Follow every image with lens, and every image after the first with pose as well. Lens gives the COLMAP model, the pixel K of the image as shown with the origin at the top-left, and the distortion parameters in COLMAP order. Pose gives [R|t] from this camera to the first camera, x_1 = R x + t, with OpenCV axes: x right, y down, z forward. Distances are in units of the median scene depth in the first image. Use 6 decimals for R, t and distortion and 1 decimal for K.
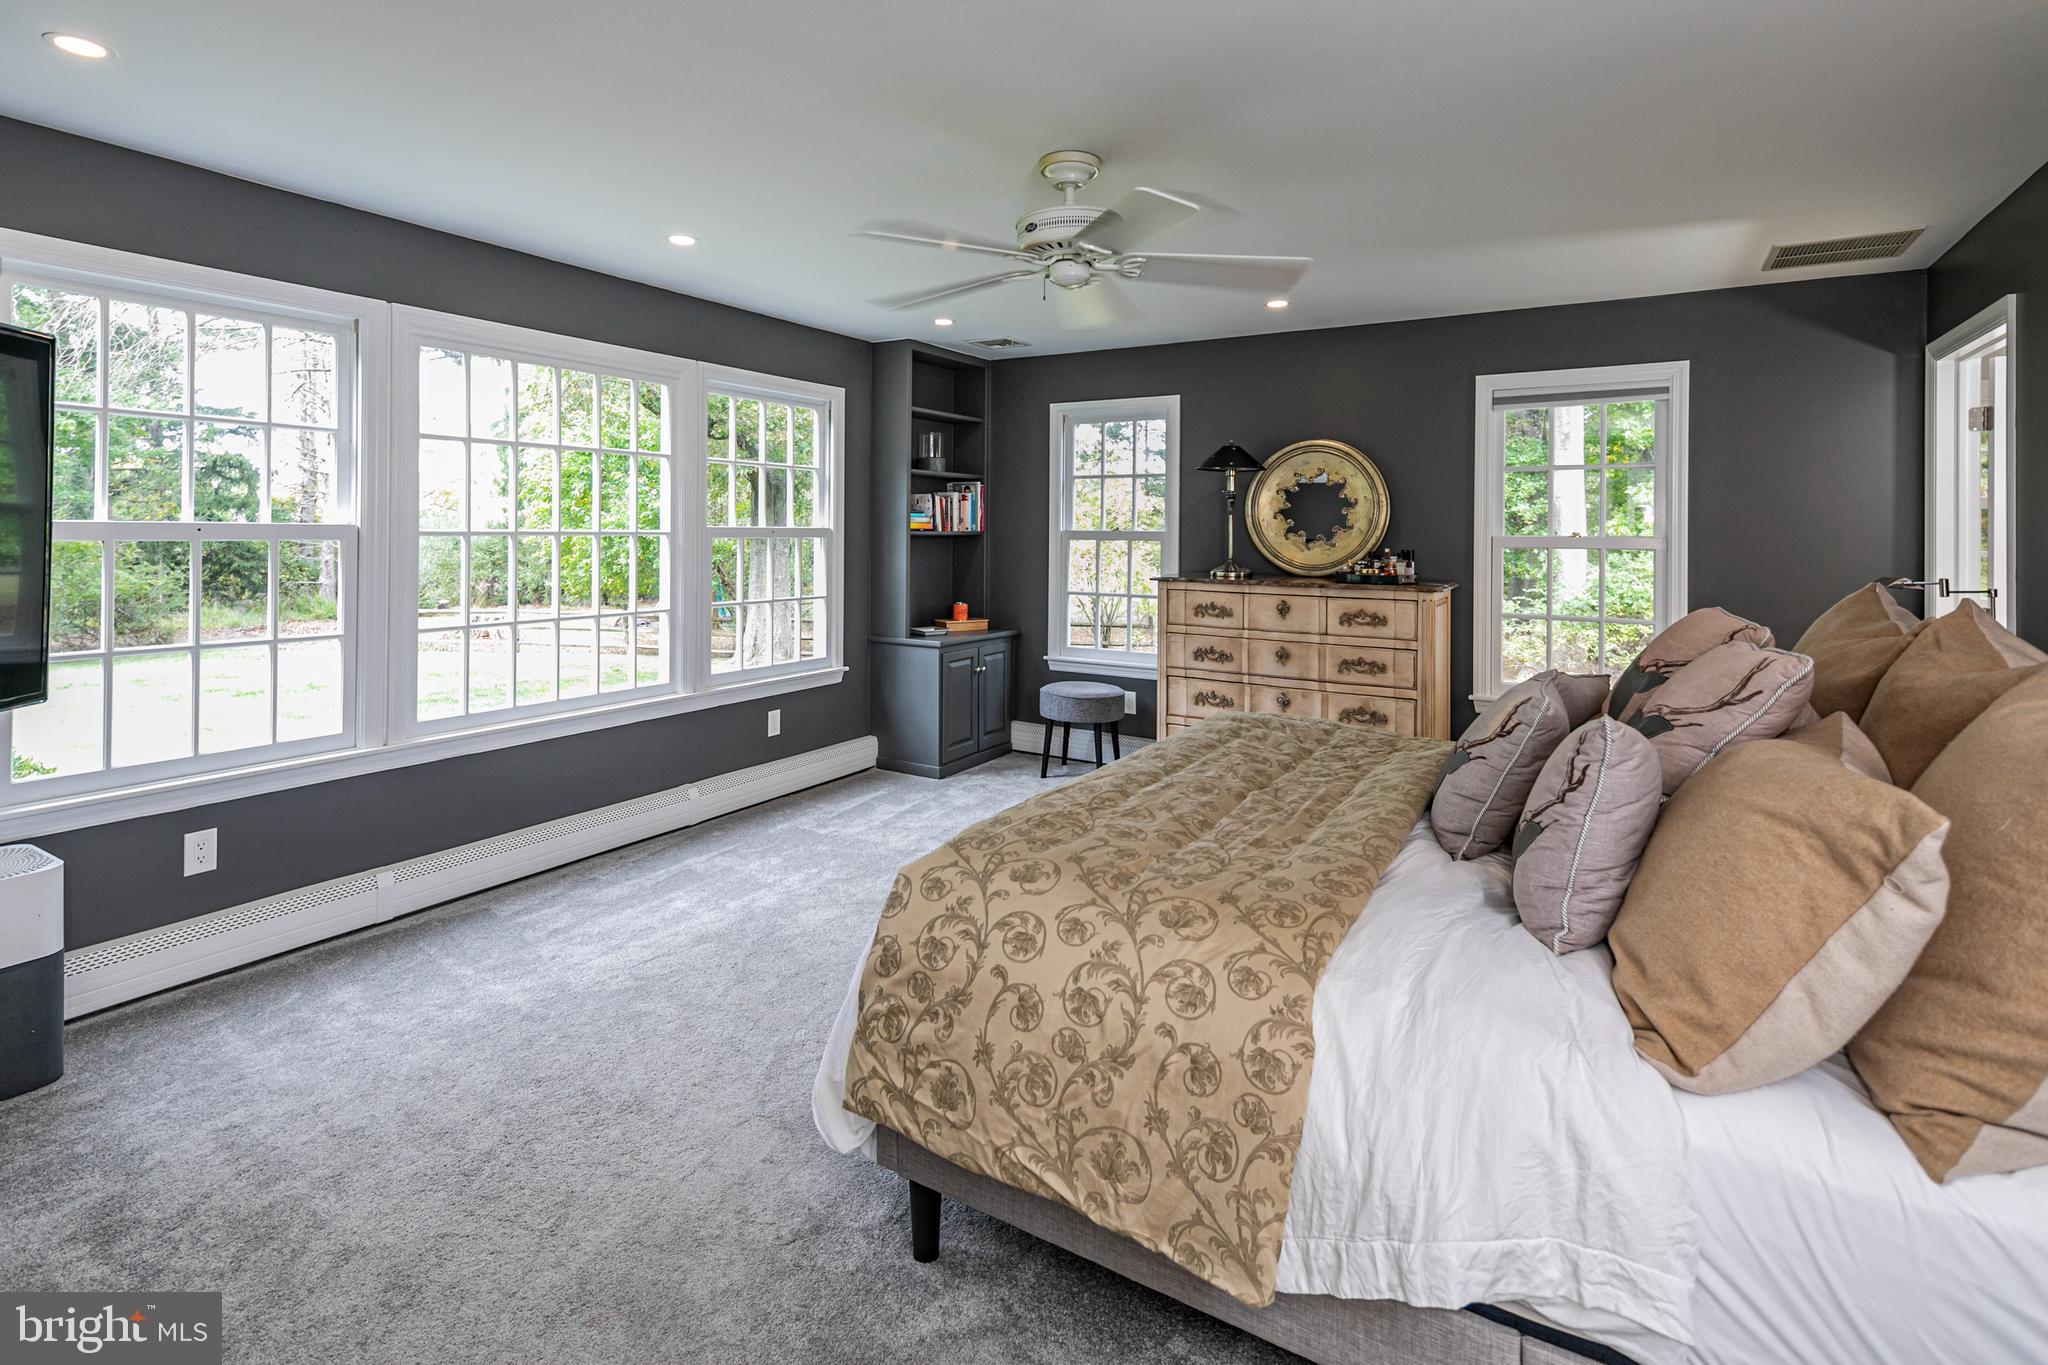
lens RADIAL K [[985.3, 0, 1020.9], [0, 985.3, 671.3], [0, 0, 1]] dist [0.002770, -0.003951]
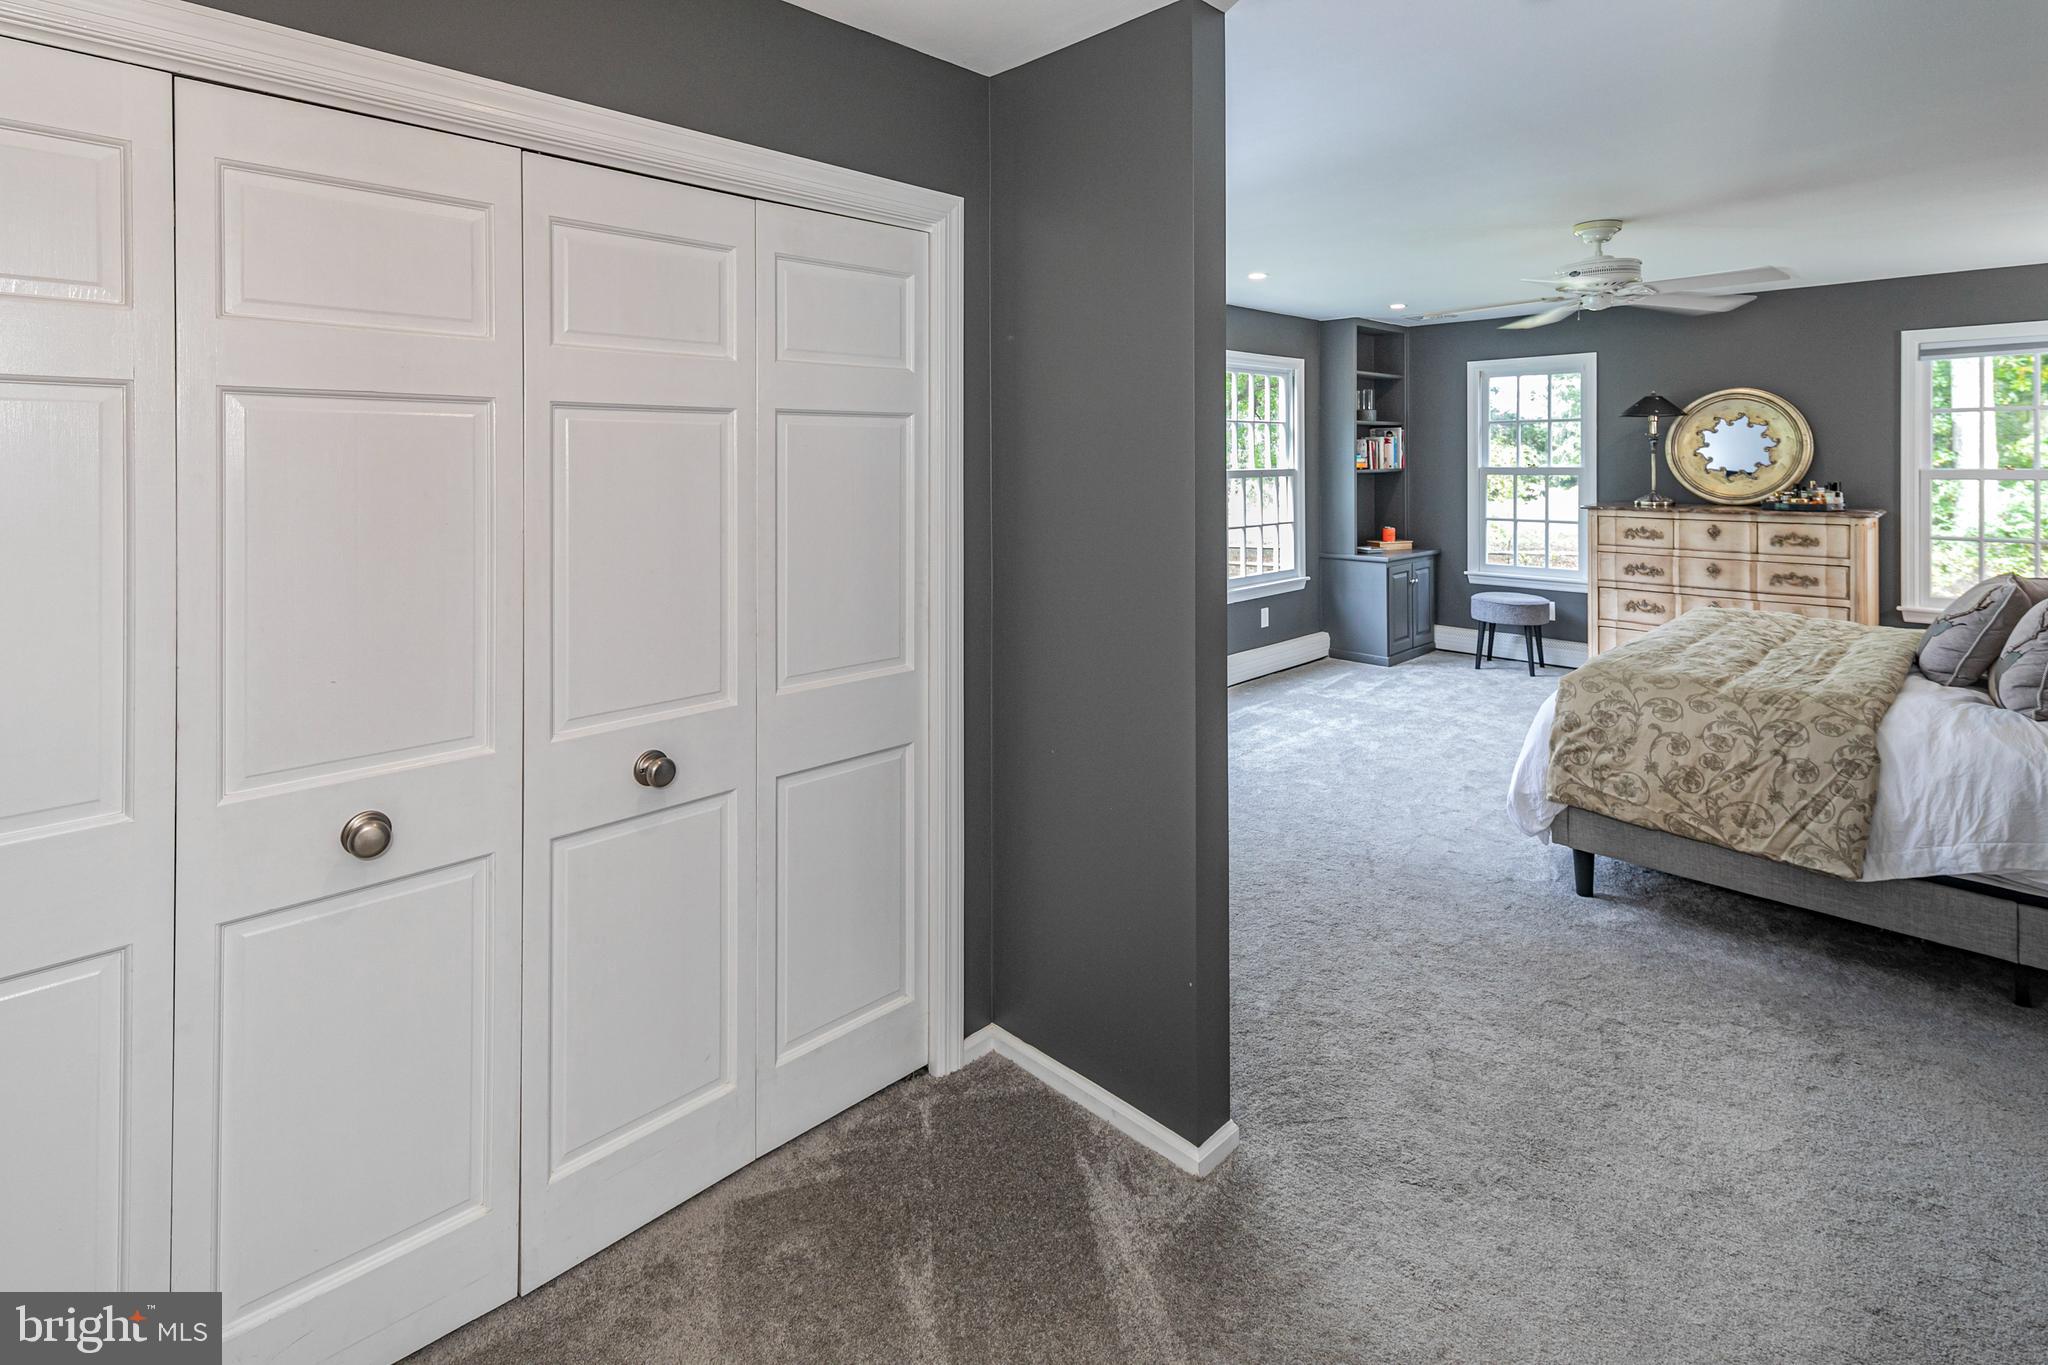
lens RADIAL K [[985.3, 0, 1011.9], [0, 985.3, 574.4], [0, 0, 1]] dist [0.002770, -0.003951]
pose [[0.966449, 0.013294, -0.256514, -0.241040], [-0.019424, 0.999583, -0.021377, 0.029354], [0.256123, 0.025642, 0.966304, -0.365875]]
